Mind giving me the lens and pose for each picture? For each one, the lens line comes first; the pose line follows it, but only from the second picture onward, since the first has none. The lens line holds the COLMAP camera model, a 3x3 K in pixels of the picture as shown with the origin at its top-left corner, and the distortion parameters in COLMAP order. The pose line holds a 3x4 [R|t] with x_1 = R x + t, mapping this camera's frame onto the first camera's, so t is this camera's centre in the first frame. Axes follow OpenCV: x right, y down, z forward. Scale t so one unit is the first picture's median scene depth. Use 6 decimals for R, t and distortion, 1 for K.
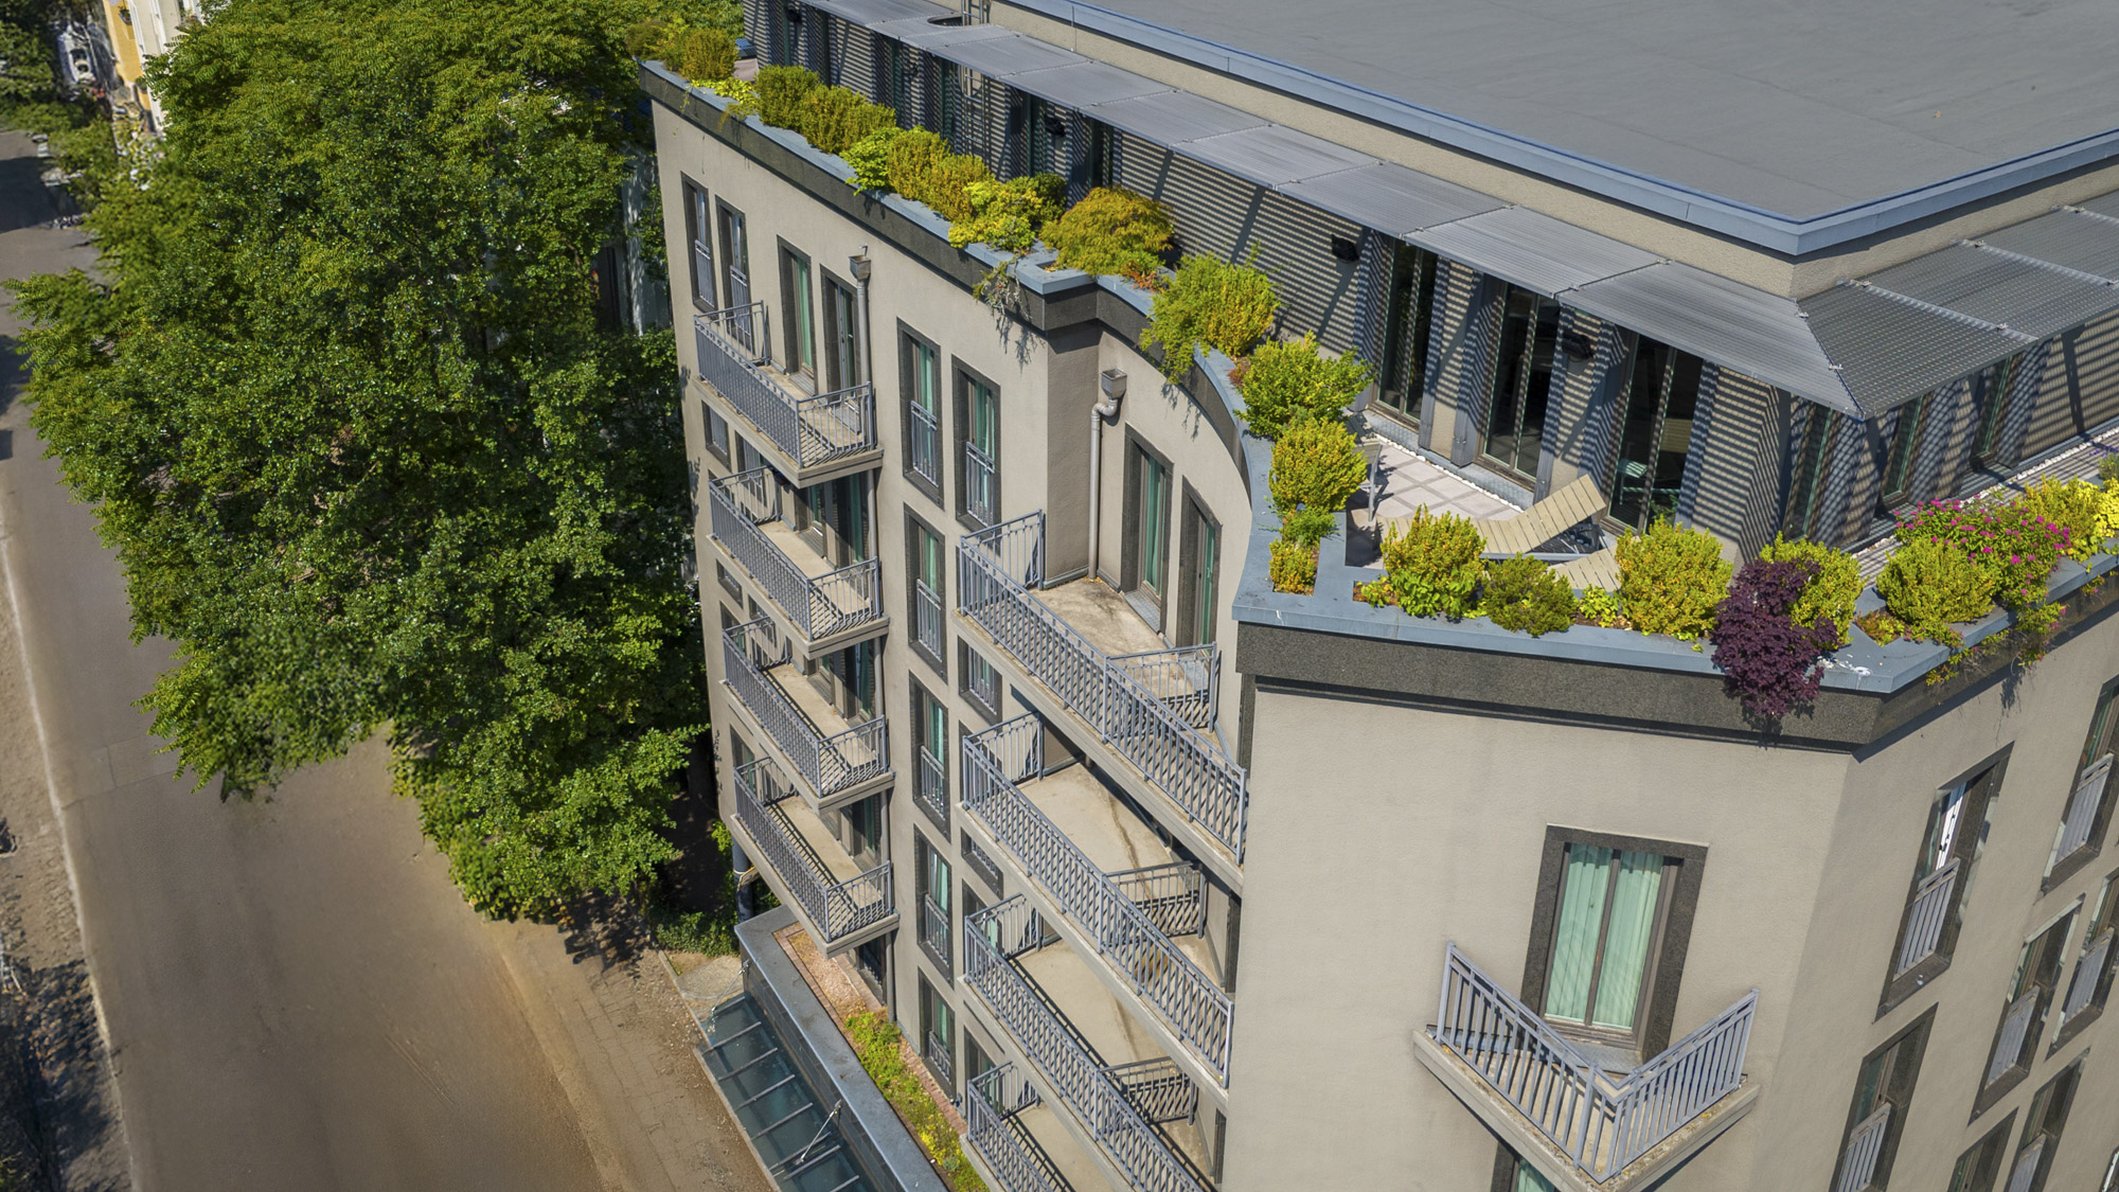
lens RADIAL K [[1743.1, 0, 1059.5], [0, 1743.1, 596.0], [0, 0, 1]] dist [0.099528, -0.002069]
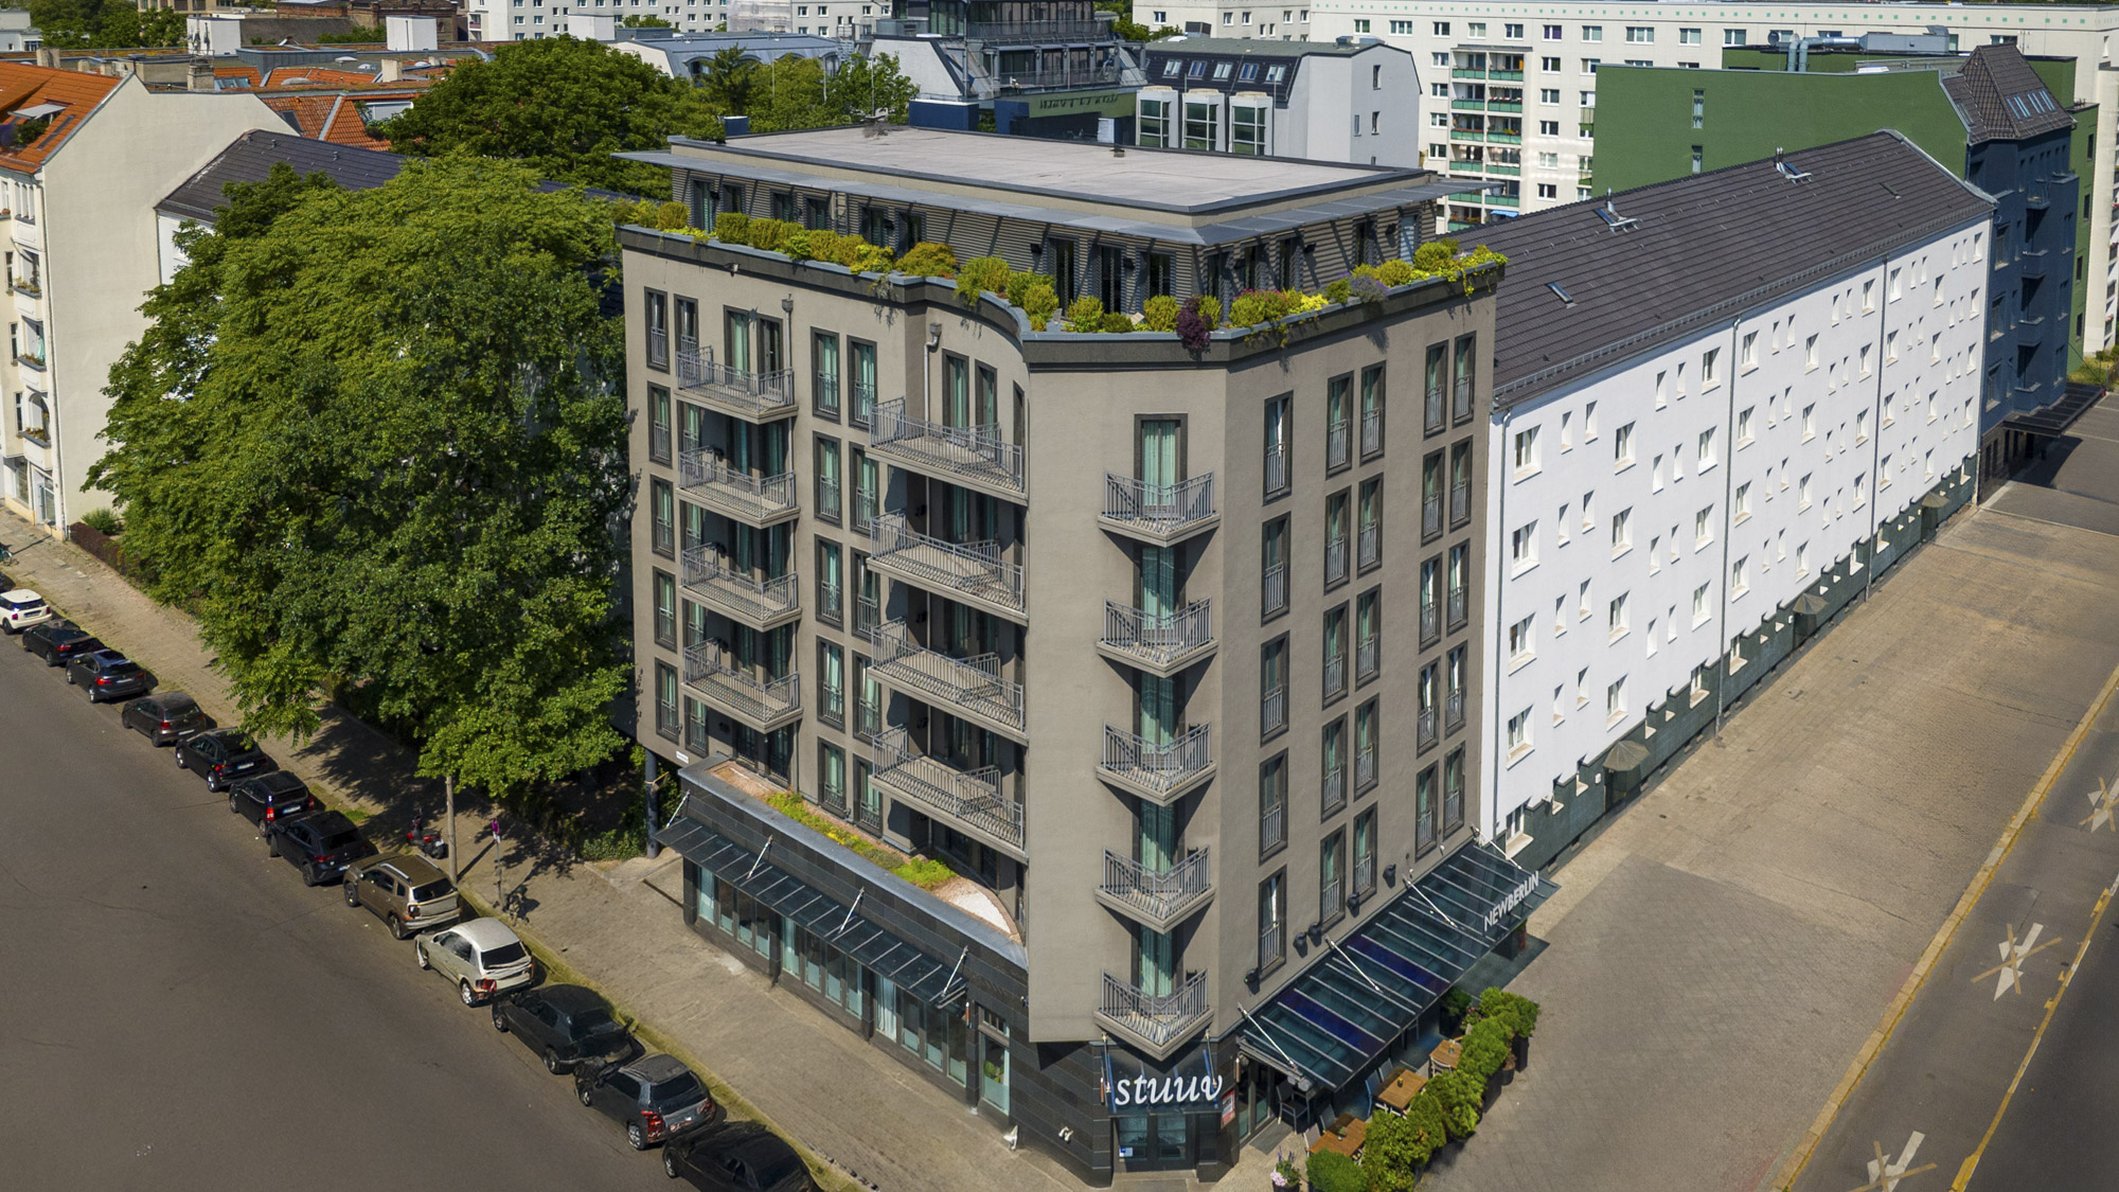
lens RADIAL K [[1743.1, 0, 1059.5], [0, 1743.1, 596.0], [0, 0, 1]] dist [0.099528, -0.002069]
pose [[0.975680, -0.083538, 0.202659, -0.271931], [0.112056, 0.984682, -0.133584, 0.487420], [-0.188395, 0.153044, 0.970095, -1.035987]]
